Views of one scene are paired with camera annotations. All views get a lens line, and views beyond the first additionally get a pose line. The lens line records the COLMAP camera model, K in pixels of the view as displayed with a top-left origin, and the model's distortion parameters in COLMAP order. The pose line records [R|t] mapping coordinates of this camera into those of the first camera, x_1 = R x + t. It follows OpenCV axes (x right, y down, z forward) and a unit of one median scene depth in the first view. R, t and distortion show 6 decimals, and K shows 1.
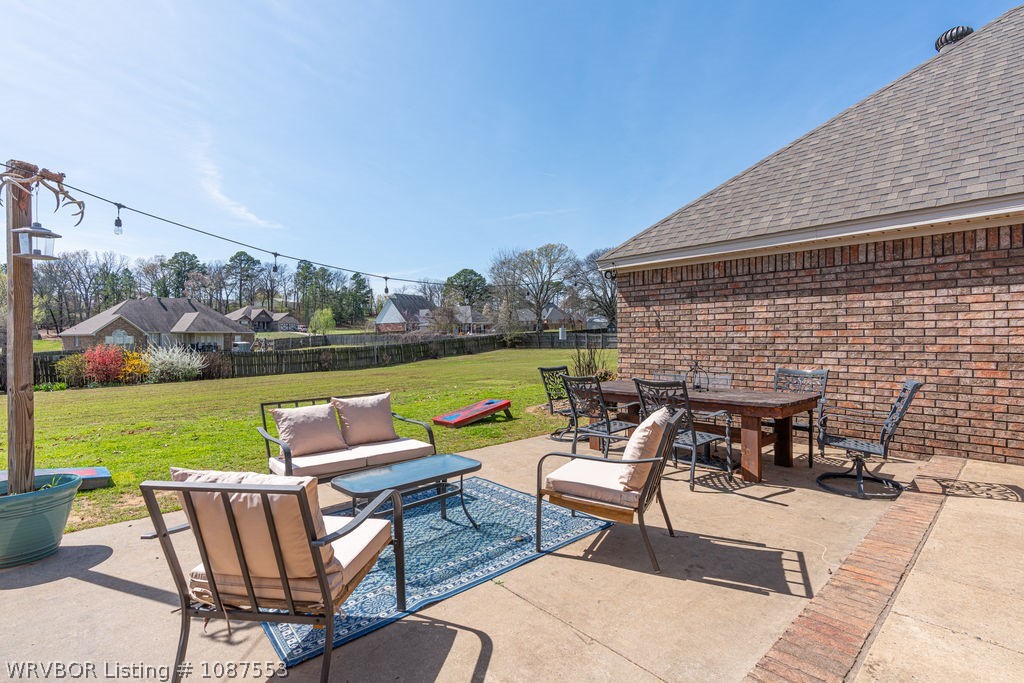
lens RADIAL K [[478.9, 0, 510.1], [0, 478.9, 339.7], [0, 0, 1]] dist [-0.004017, -0.000088]
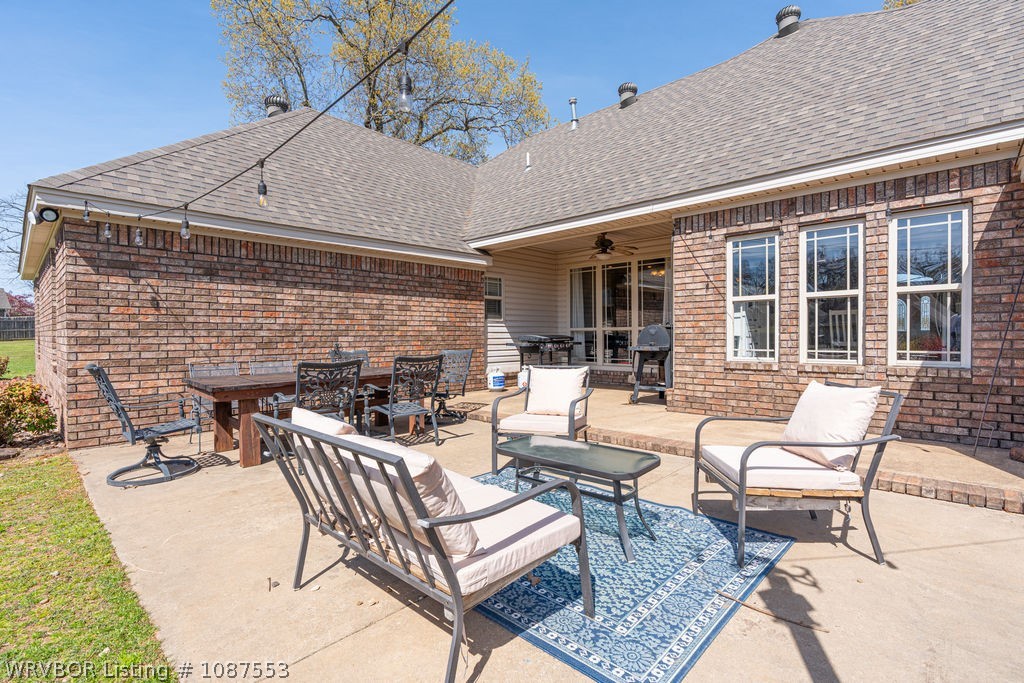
lens RADIAL K [[479.3, 0, 511.8], [0, 479.3, 338.4], [0, 0, 1]] dist [-0.001919, 0.000294]
pose [[-0.087719, 0.001391, 0.996144, -0.595483], [0.010005, 0.999950, -0.000515, 0.033394], [-0.996095, 0.009922, -0.087728, 0.648566]]
